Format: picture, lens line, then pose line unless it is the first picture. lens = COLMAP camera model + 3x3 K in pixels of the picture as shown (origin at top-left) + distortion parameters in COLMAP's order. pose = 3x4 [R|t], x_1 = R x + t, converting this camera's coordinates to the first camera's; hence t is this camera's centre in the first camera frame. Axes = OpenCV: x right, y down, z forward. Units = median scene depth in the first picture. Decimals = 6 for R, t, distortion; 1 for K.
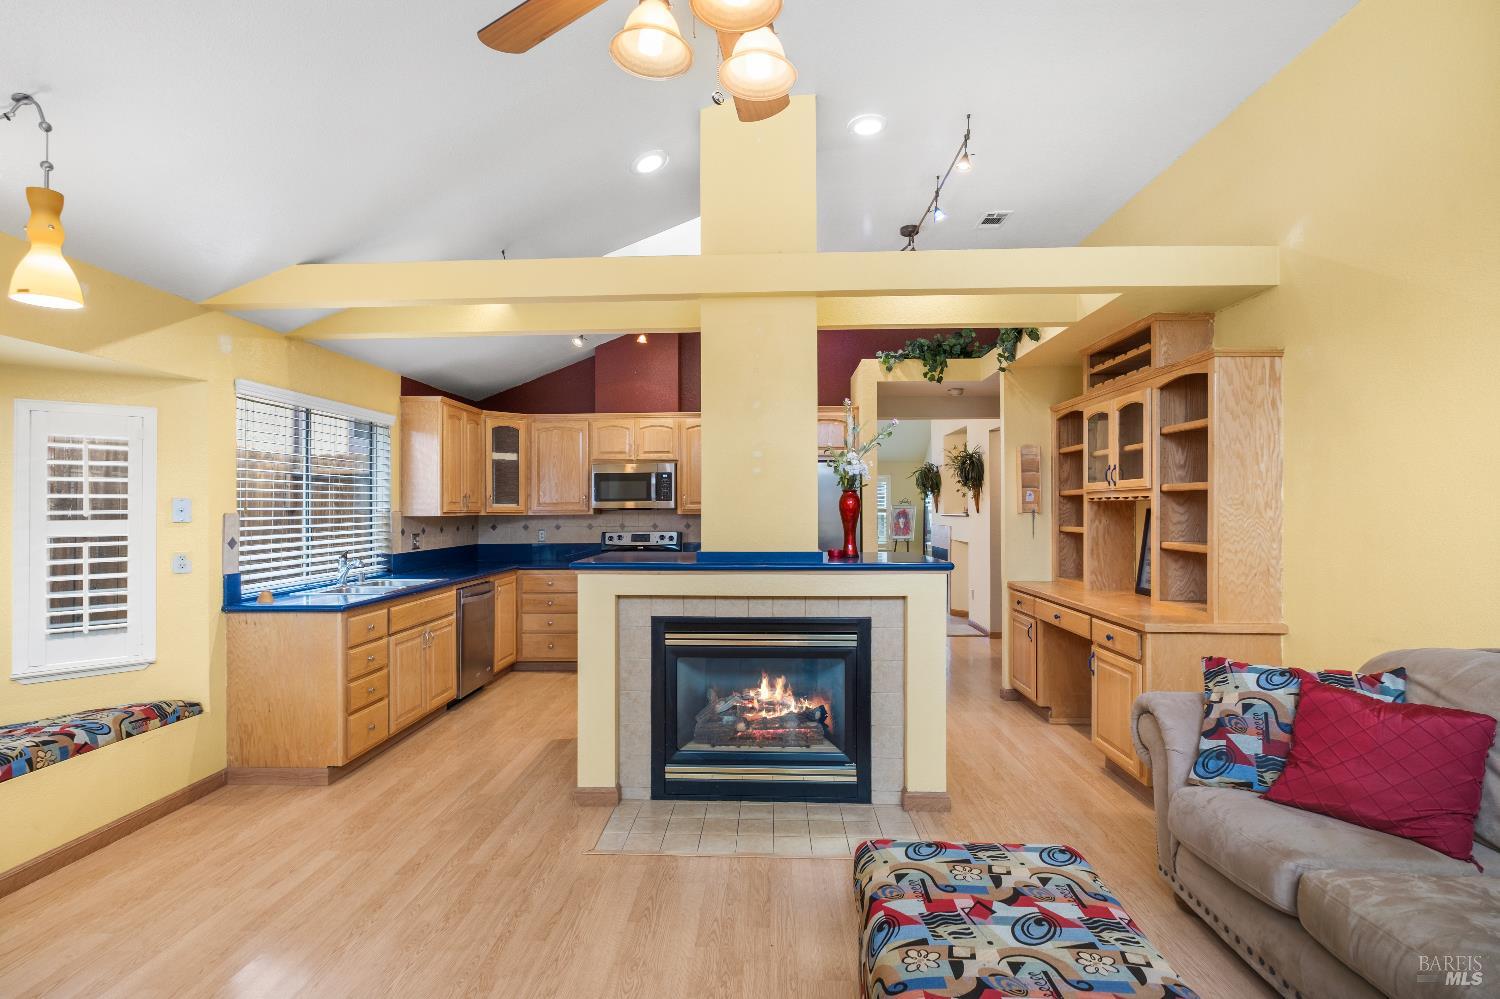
lens RADIAL K [[702.2, 0, 746.8], [0, 702.2, 504.2], [0, 0, 1]] dist [-0.005936, 0.000725]
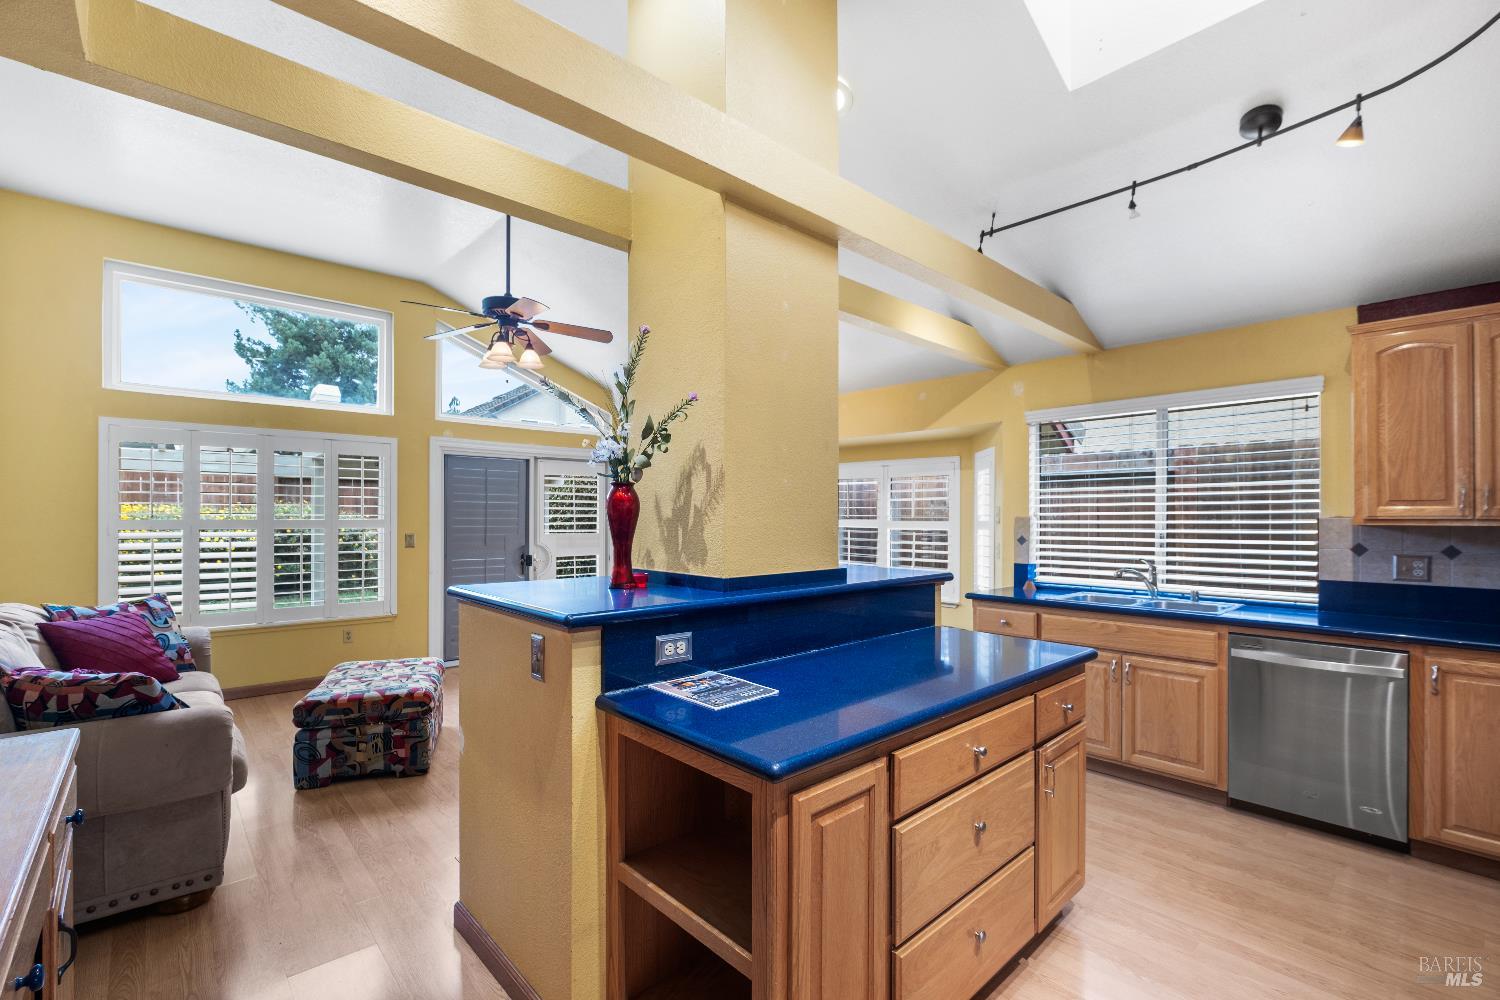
lens RADIAL K [[664.1, 0, 746.2], [0, 664.1, 511.6], [0, 0, 1]] dist [-0.008434, 0.001881]
pose [[-0.719204, -0.003805, -0.694789, 0.528290], [0.004652, 0.999936, -0.010292, 0.013998], [0.694783, -0.010634, -0.719140, 1.645561]]
